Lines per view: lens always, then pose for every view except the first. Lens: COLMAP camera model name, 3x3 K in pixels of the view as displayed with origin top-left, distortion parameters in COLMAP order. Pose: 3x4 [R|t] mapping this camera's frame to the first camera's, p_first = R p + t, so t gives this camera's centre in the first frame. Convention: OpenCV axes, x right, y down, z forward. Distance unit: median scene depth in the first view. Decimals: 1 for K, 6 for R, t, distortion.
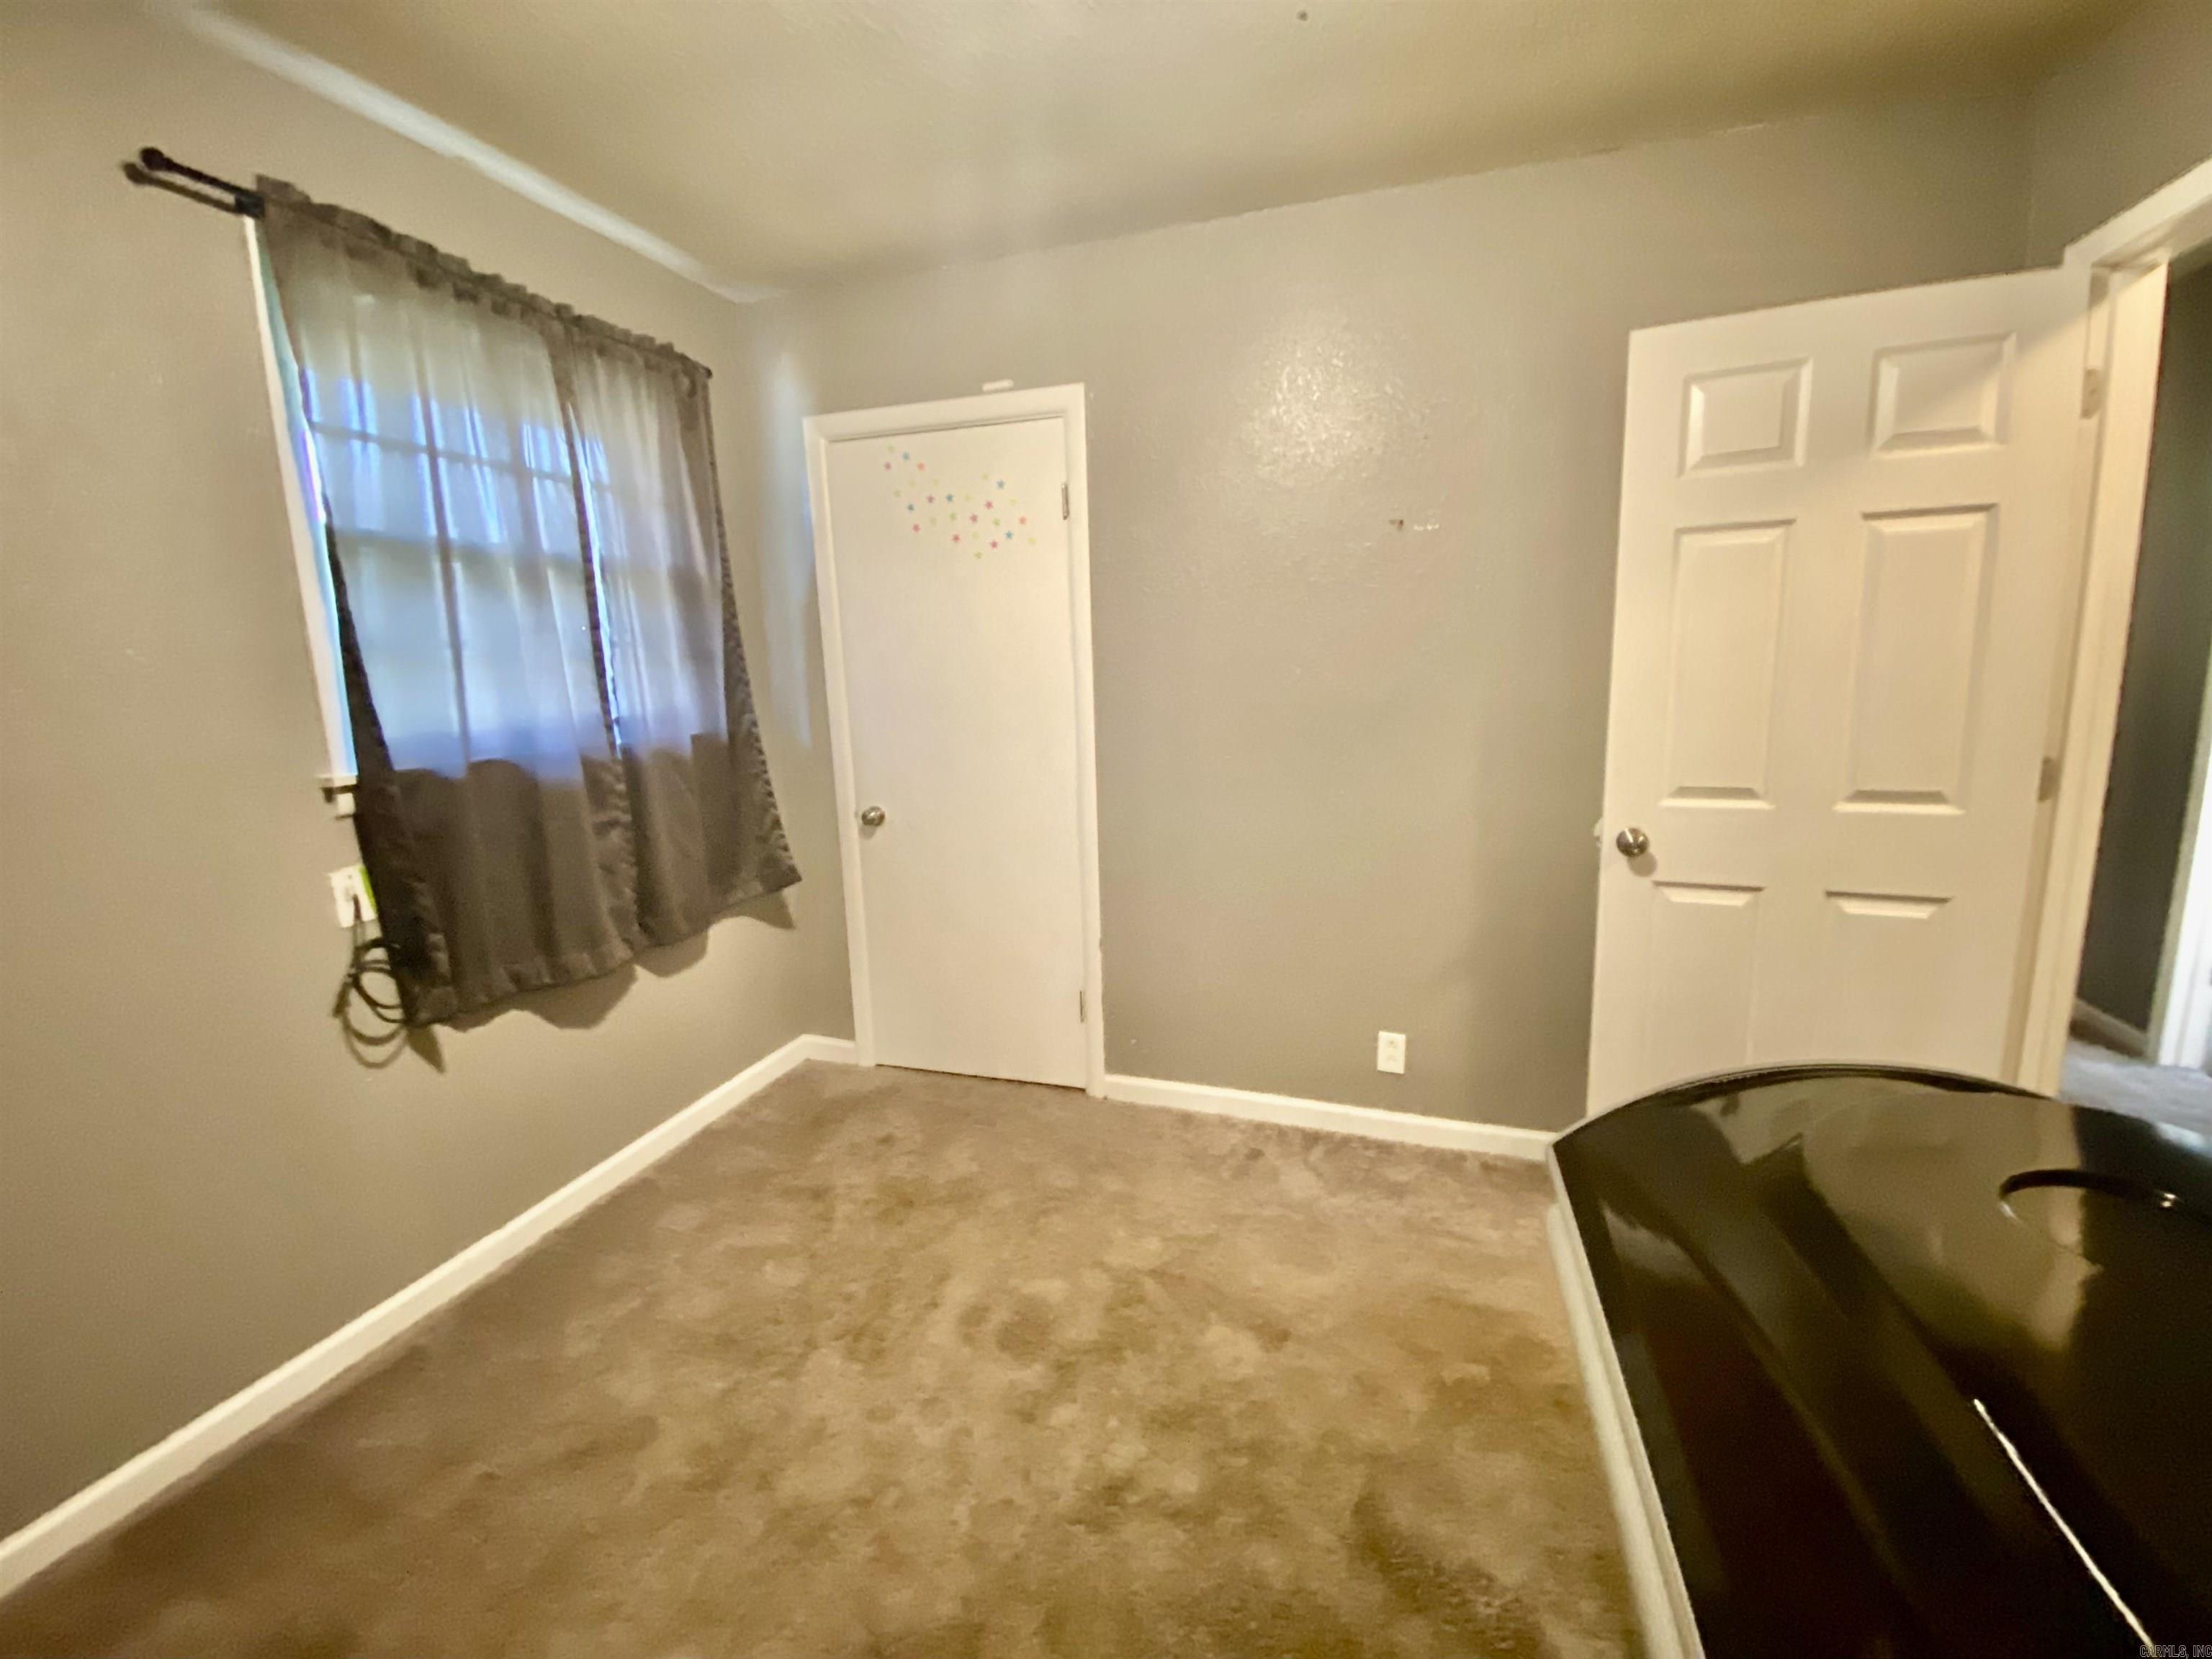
lens RADIAL K [[887.4, 0, 1107.2], [0, 887.4, 835.6], [0, 0, 1]] dist [0.000152, -0.012303]
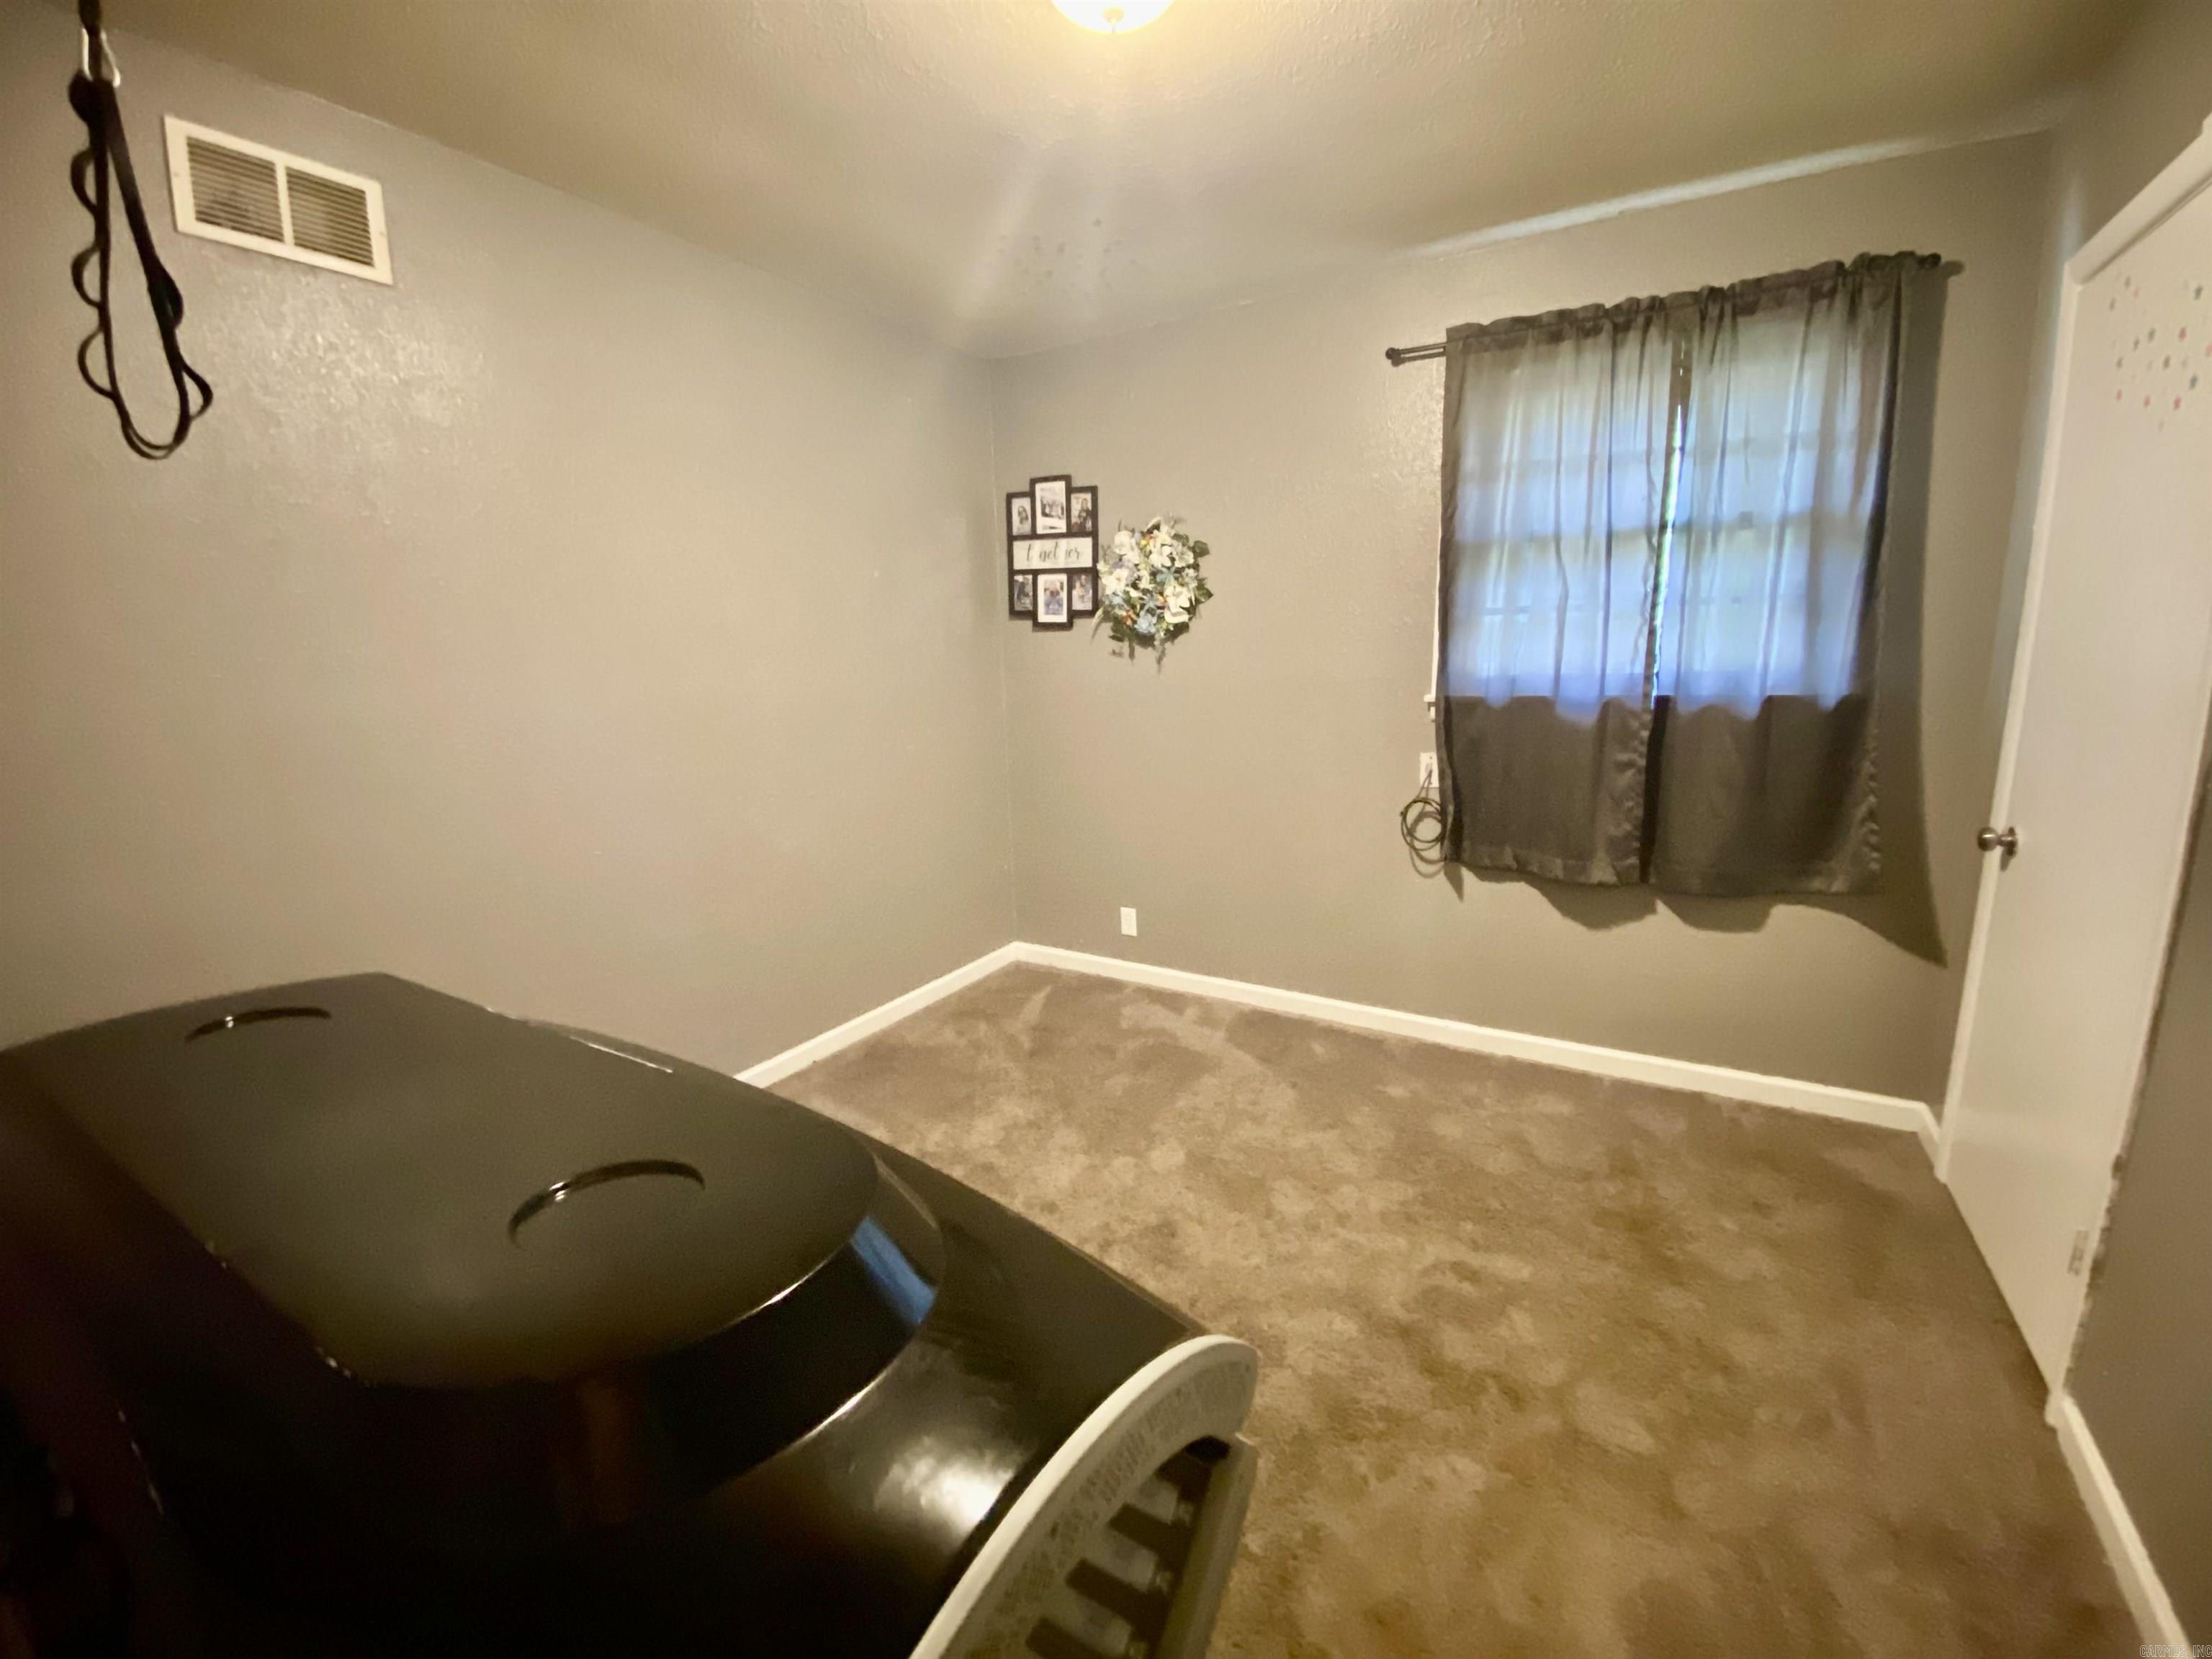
lens RADIAL K [[907.6, 0, 1110.4], [0, 907.6, 820.3], [0, 0, 1]] dist [0.035273, -0.023441]
pose [[-0.211718, 0.222549, -0.951655, 0.748238], [-0.147774, 0.955244, 0.256264, -0.155631], [0.966094, 0.194886, -0.169355, 0.608599]]
